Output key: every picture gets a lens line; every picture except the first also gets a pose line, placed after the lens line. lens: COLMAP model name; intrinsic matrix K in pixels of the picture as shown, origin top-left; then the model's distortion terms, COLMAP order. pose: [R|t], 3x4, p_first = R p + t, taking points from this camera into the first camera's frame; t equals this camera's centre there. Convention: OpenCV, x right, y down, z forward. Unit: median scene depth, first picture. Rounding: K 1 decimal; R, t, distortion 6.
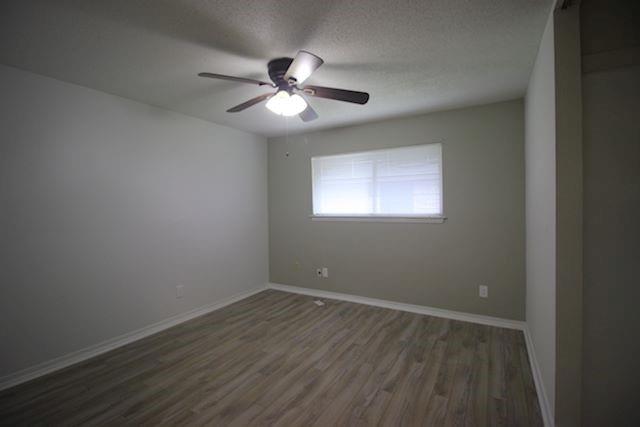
lens RADIAL K [[296.0, 0, 324.5], [0, 296.0, 209.2], [0, 0, 1]] dist [-0.001626, -0.012095]
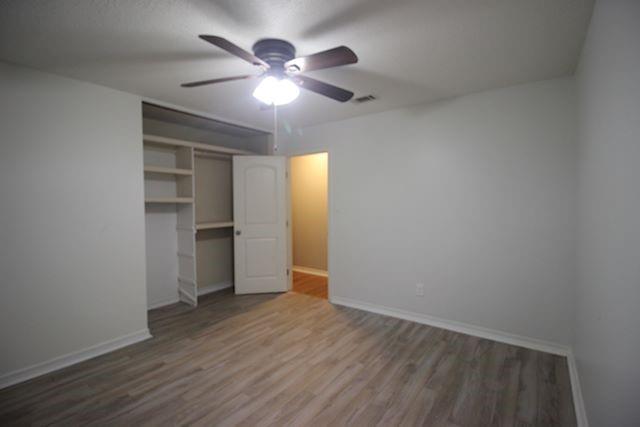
lens RADIAL K [[296.0, 0, 324.5], [0, 296.0, 209.2], [0, 0, 1]] dist [-0.001626, -0.012095]
pose [[-0.994312, 0.018818, 0.104828, -0.373402], [0.024521, 0.998273, 0.053378, -0.048336], [-0.103642, 0.055645, -0.993057, 1.933478]]
